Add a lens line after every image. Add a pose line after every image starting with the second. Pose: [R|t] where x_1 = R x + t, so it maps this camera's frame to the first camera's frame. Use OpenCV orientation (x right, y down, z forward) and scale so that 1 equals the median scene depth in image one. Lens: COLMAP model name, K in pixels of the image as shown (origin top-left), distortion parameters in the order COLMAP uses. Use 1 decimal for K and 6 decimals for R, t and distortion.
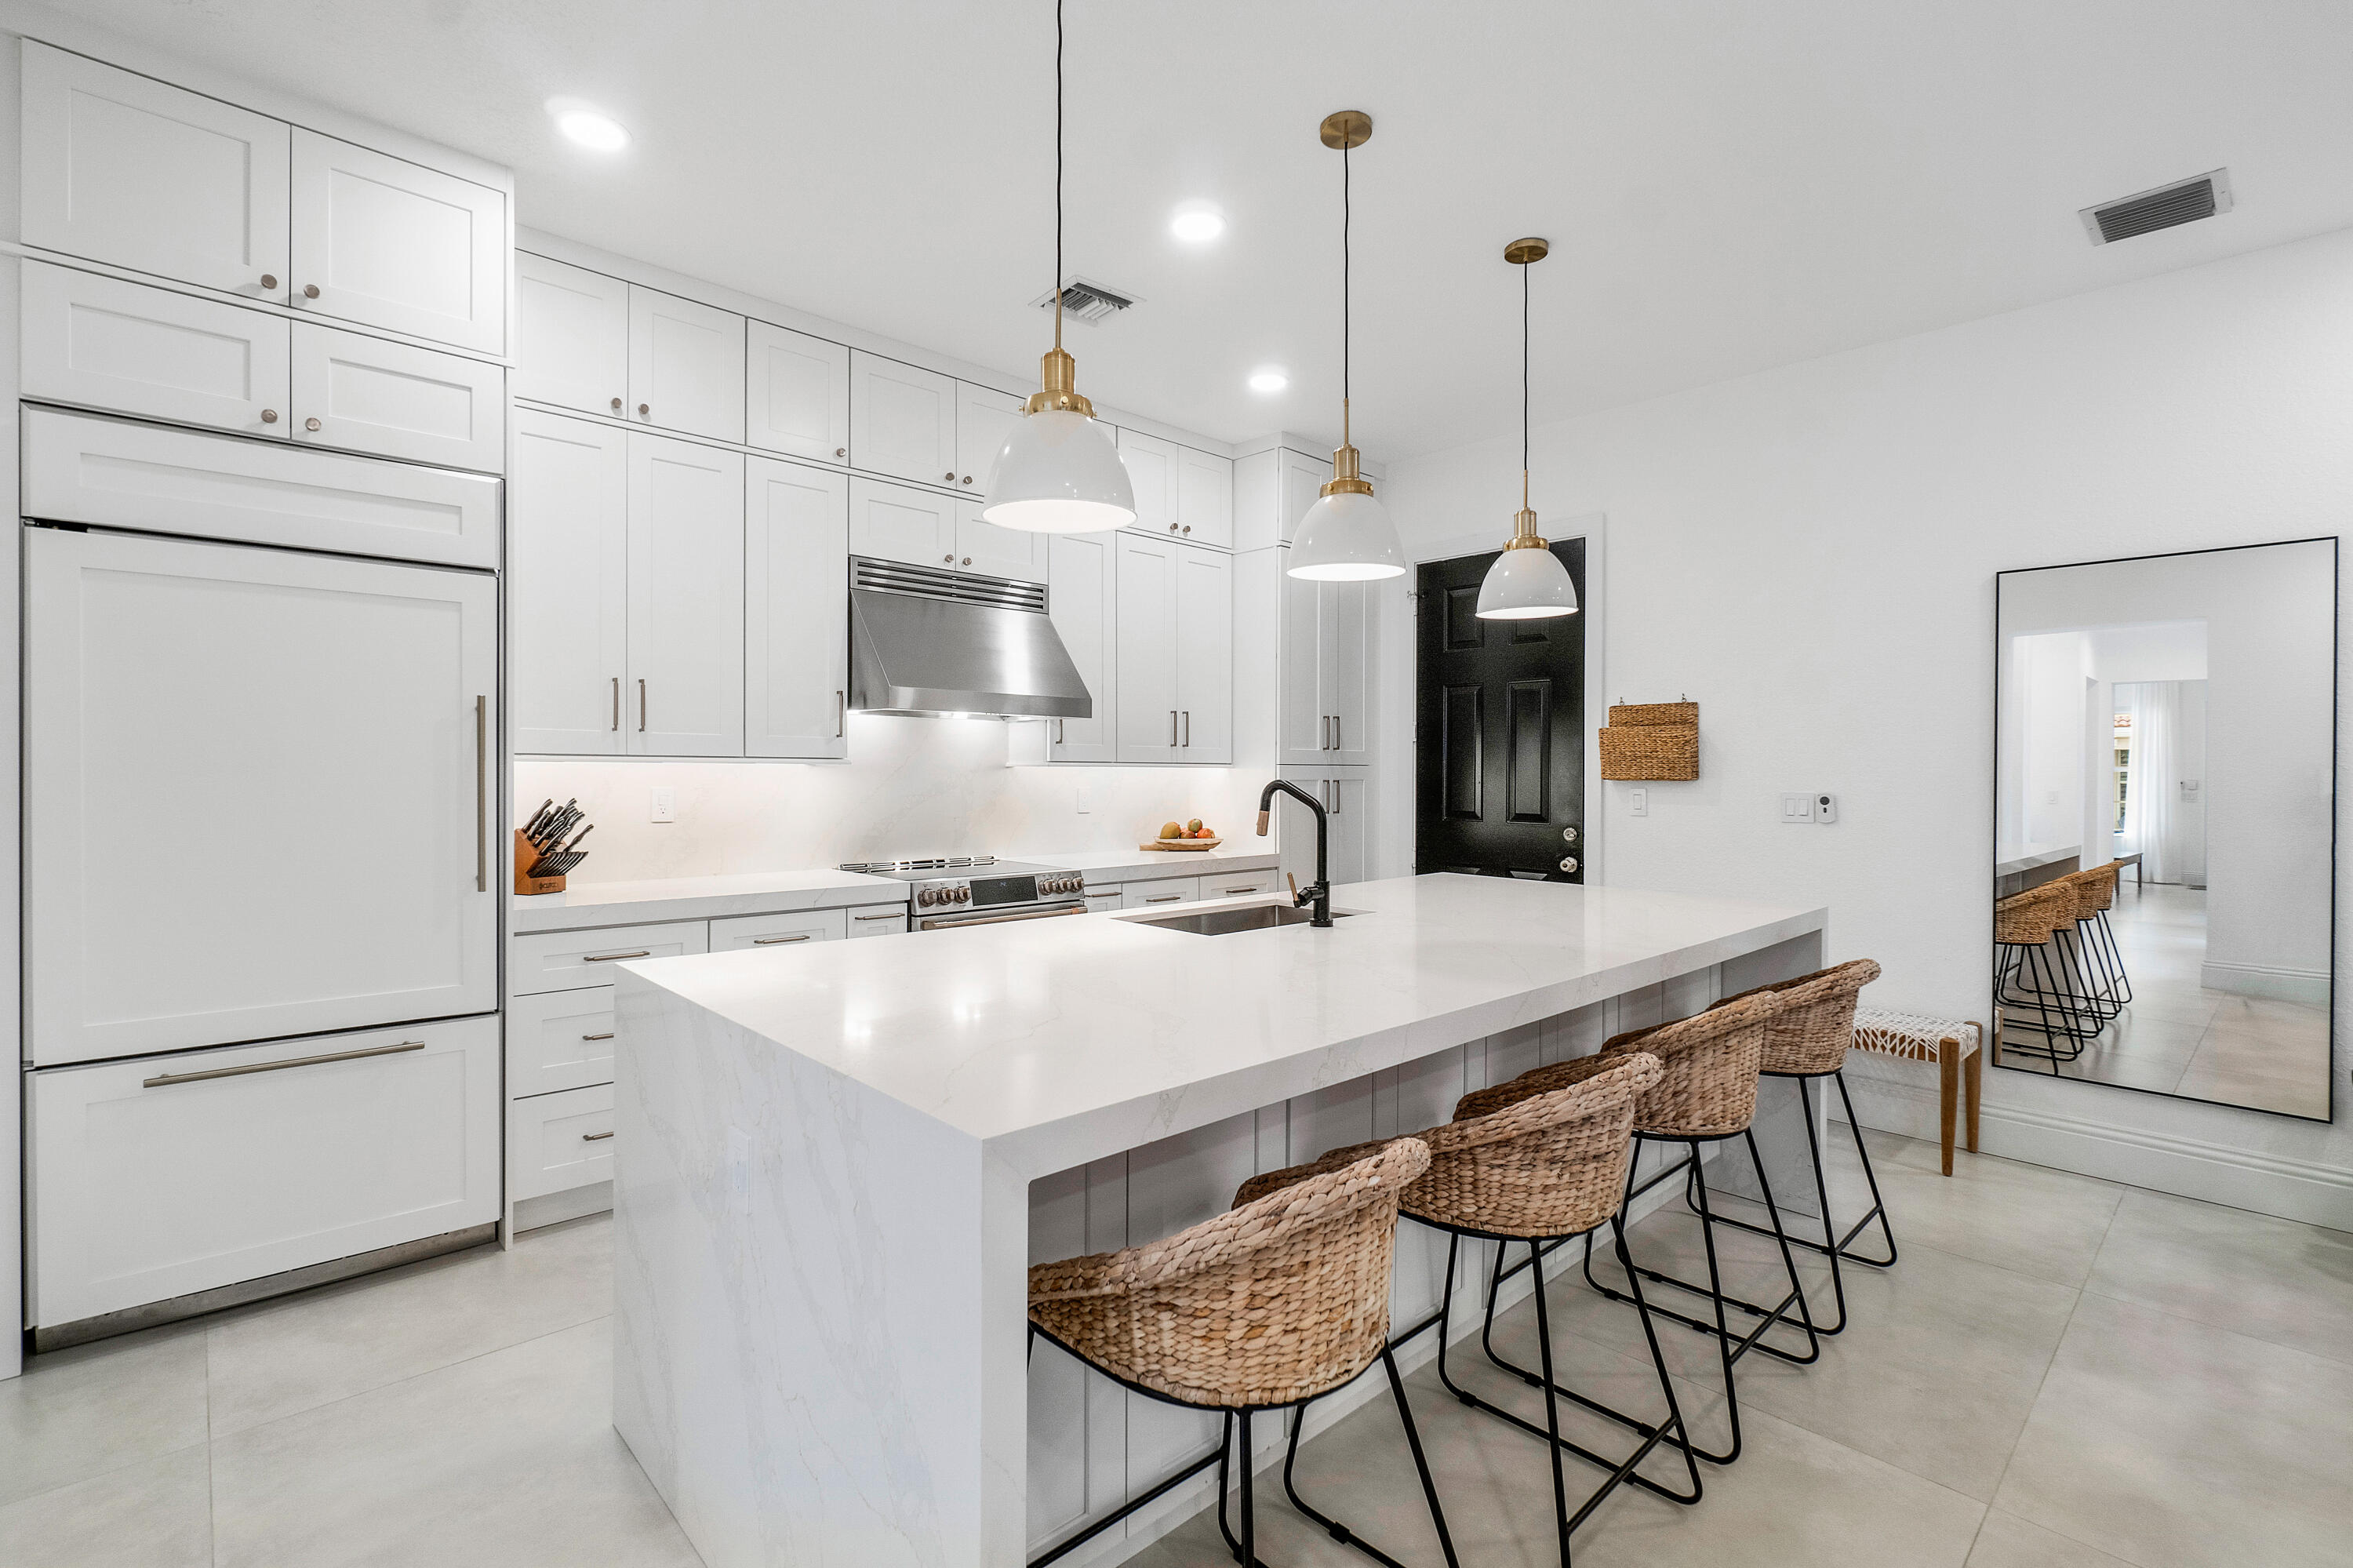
lens RADIAL K [[1044.9, 0, 1172.0], [0, 1044.9, 774.2], [0, 0, 1]] dist [-0.001090, 0.000041]
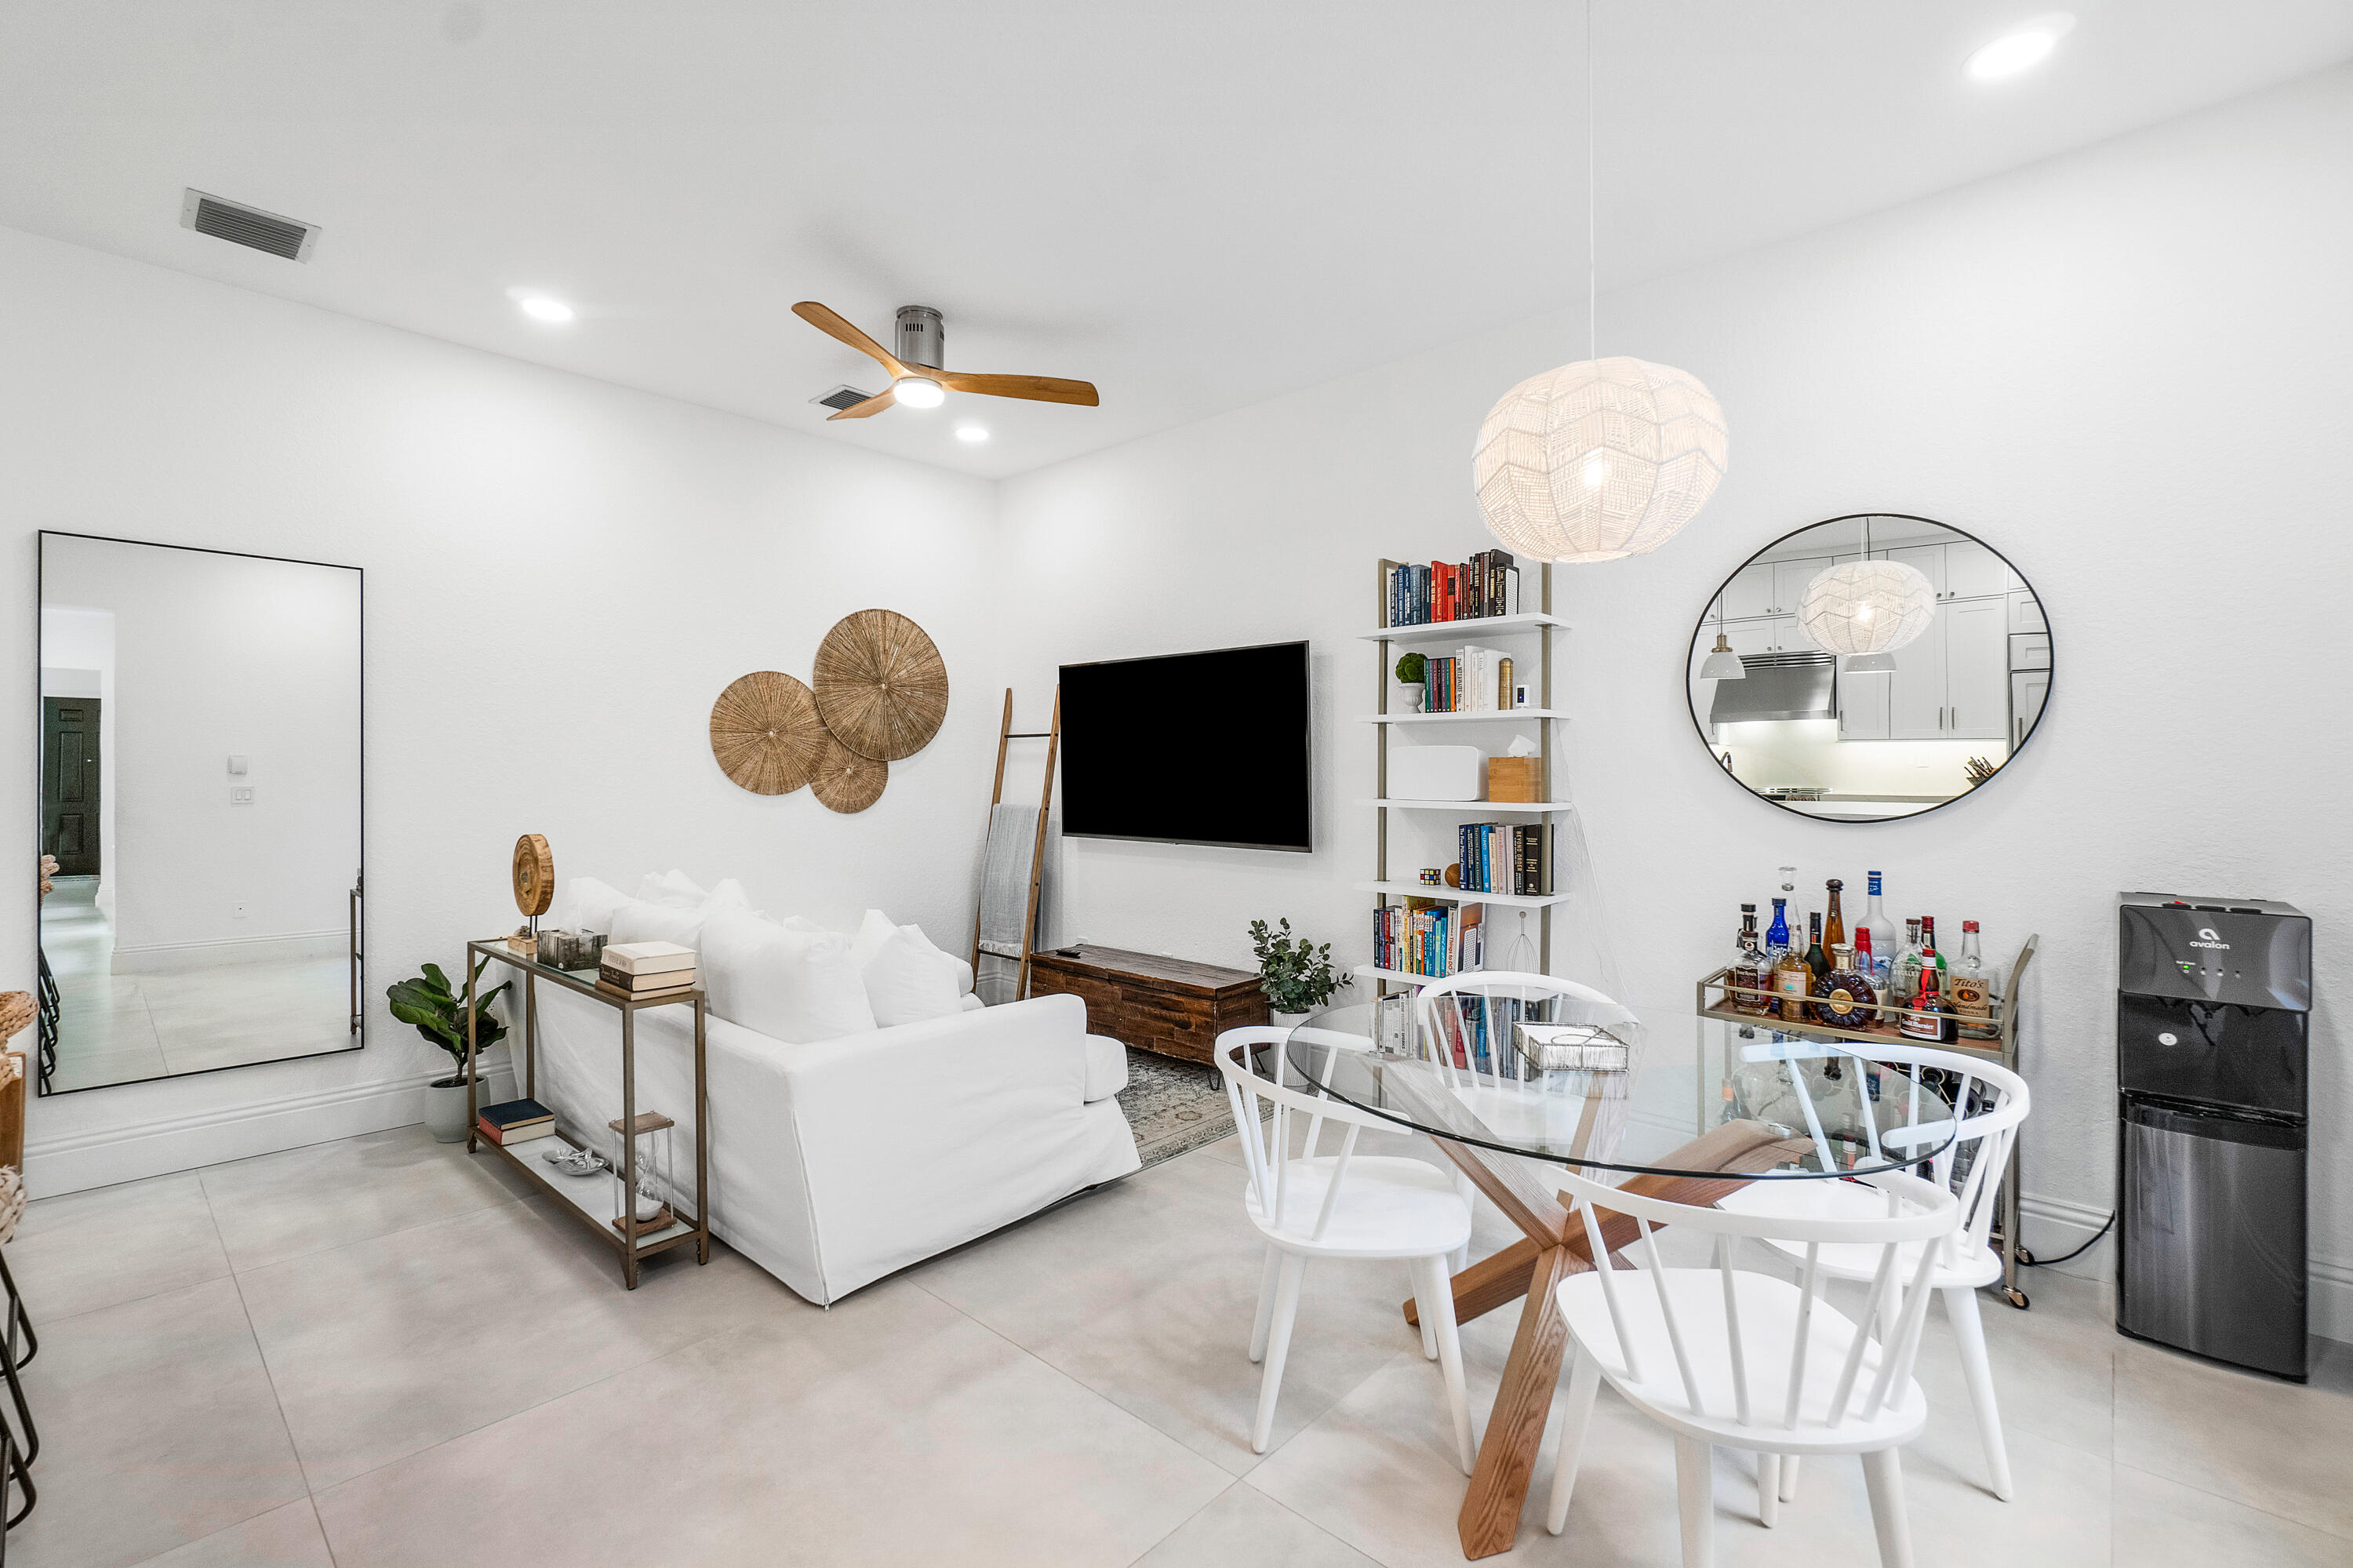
lens RADIAL K [[1034.6, 0, 1142.6], [0, 1034.6, 767.4], [0, 0, 1]] dist [-0.021723, 0.003105]
pose [[-0.061987, -0.001230, 0.998076, -0.125702], [-0.000259, 0.999999, 0.001216, 0.003454], [-0.998077, -0.000183, -0.061987, 0.149341]]
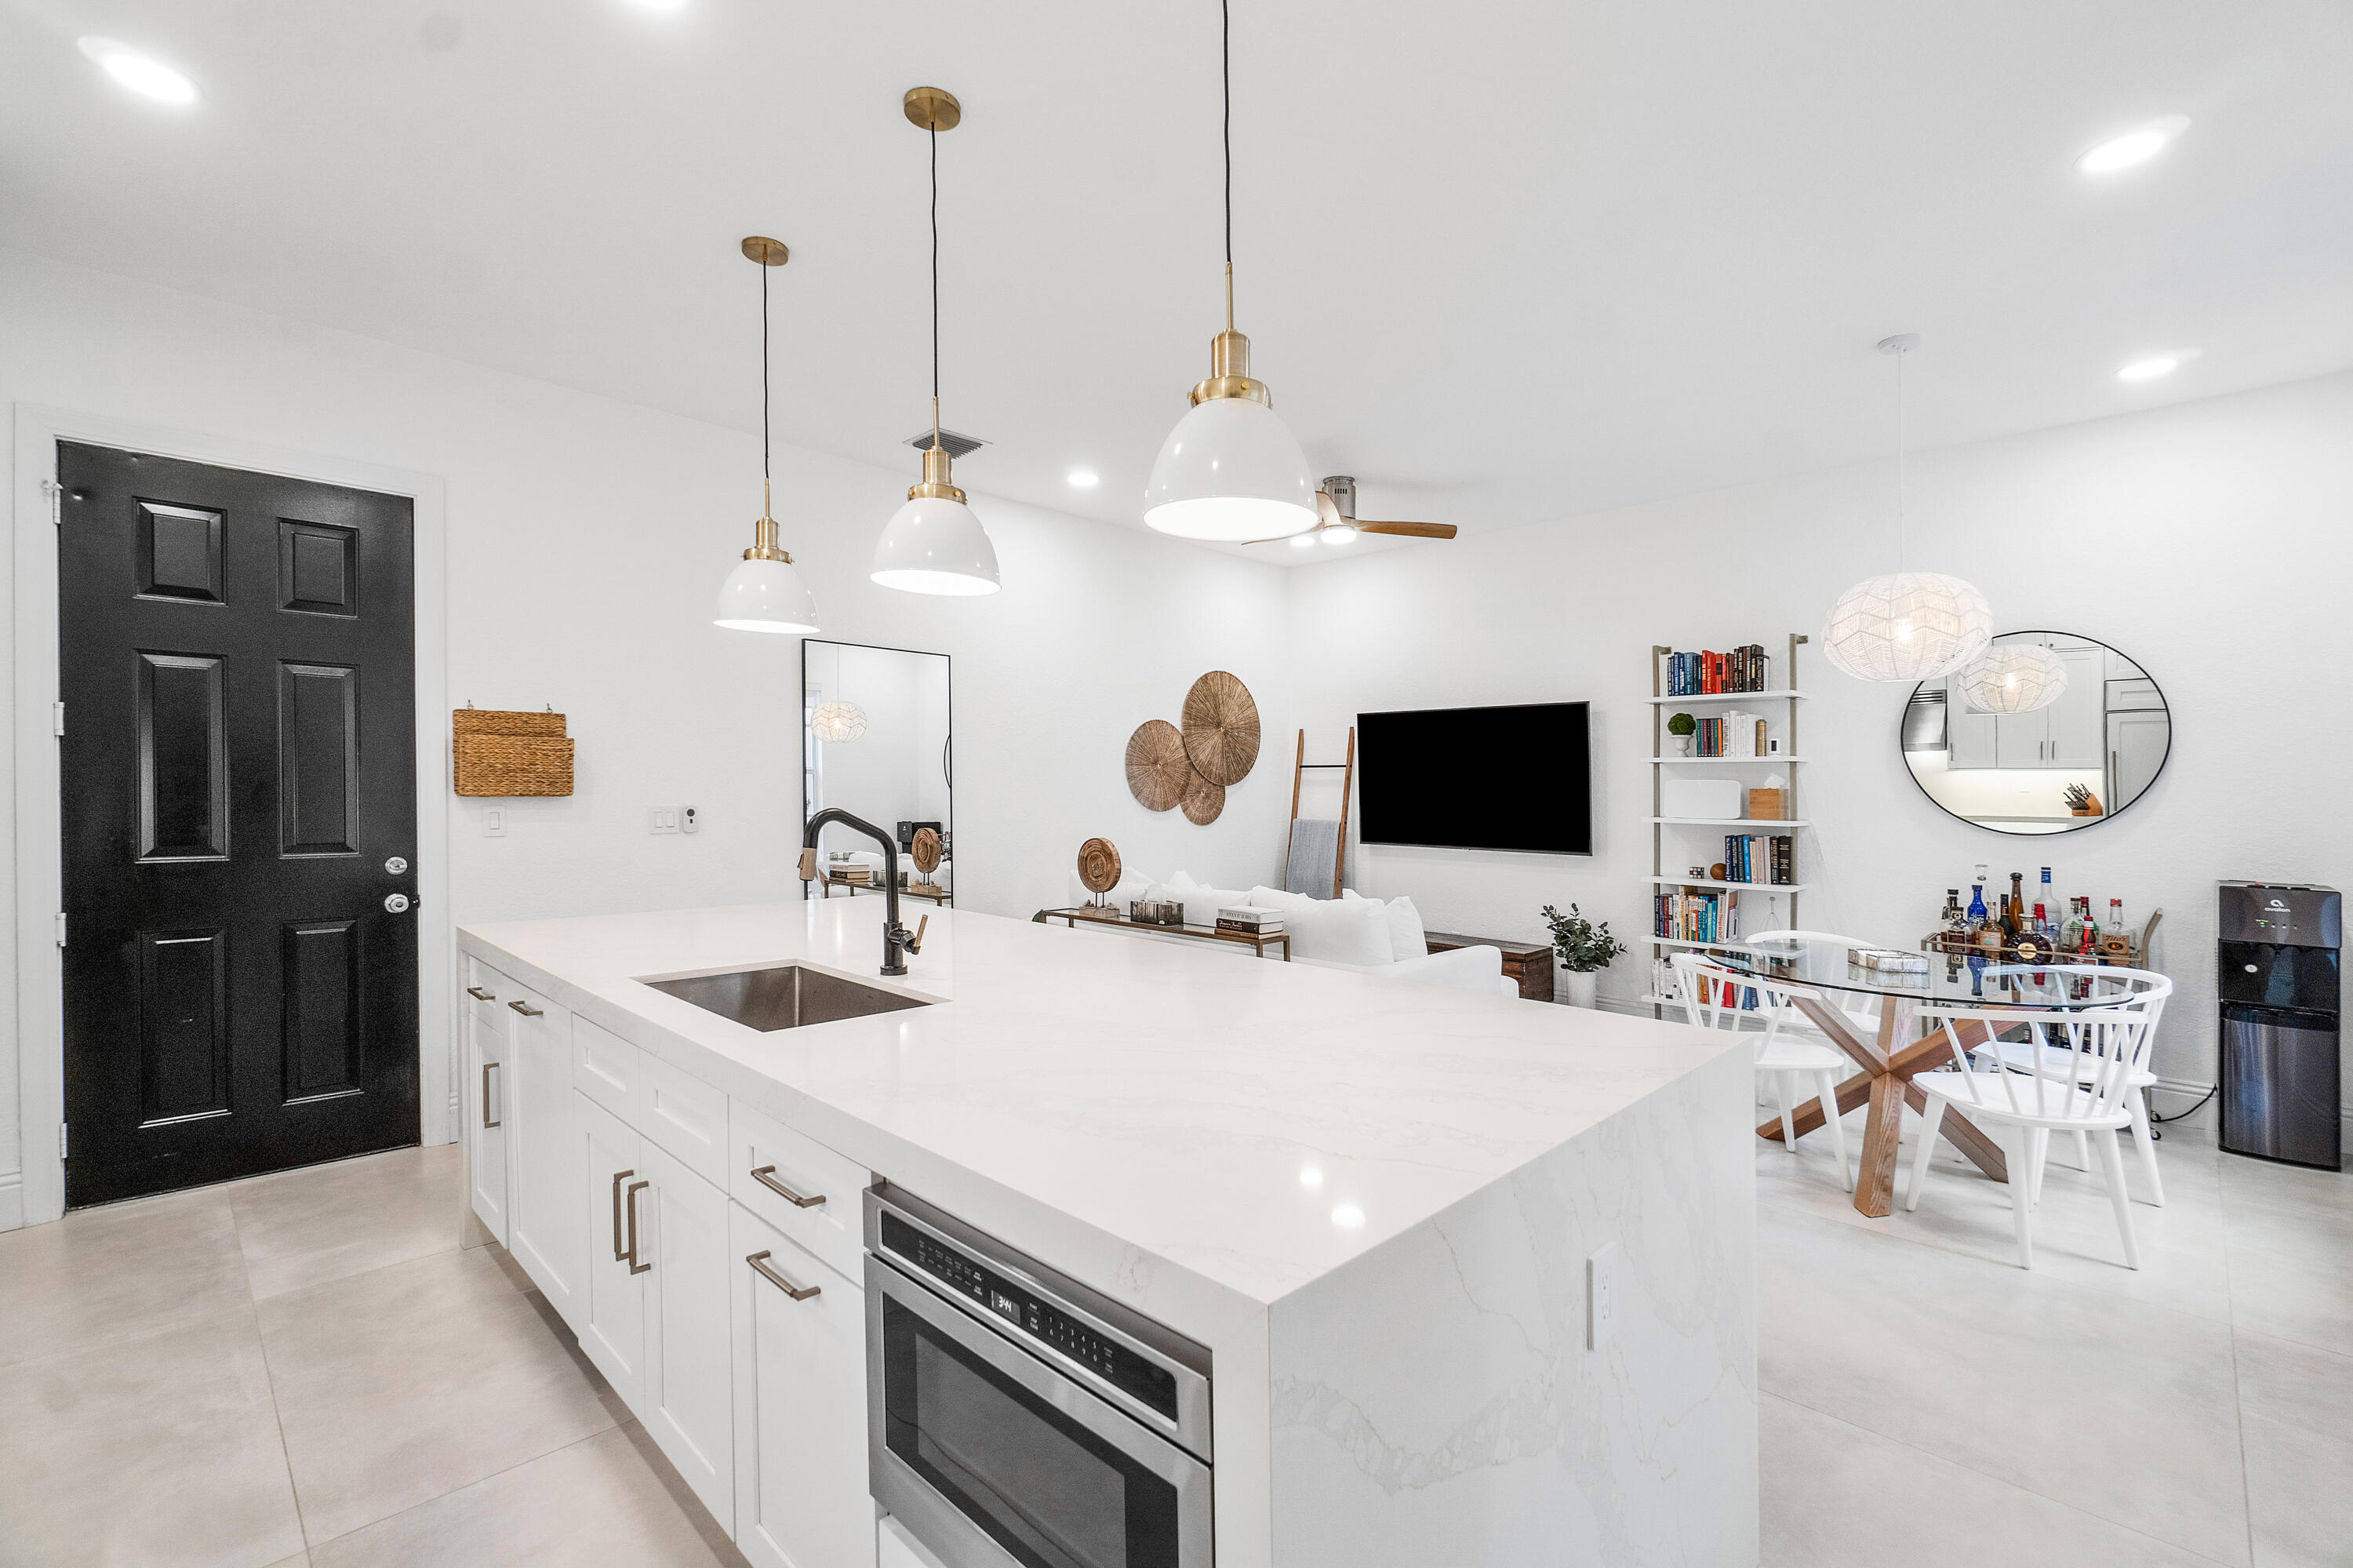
lens RADIAL K [[1035.3, 0, 1099.4], [0, 1035.3, 773.3], [0, 0, 1]] dist [-0.013383, 0.000183]
pose [[-0.008158, 0.007000, 0.999942, -0.620275], [-0.004536, 0.999965, -0.007038, -0.014175], [-0.999956, -0.004594, -0.008126, 0.721425]]
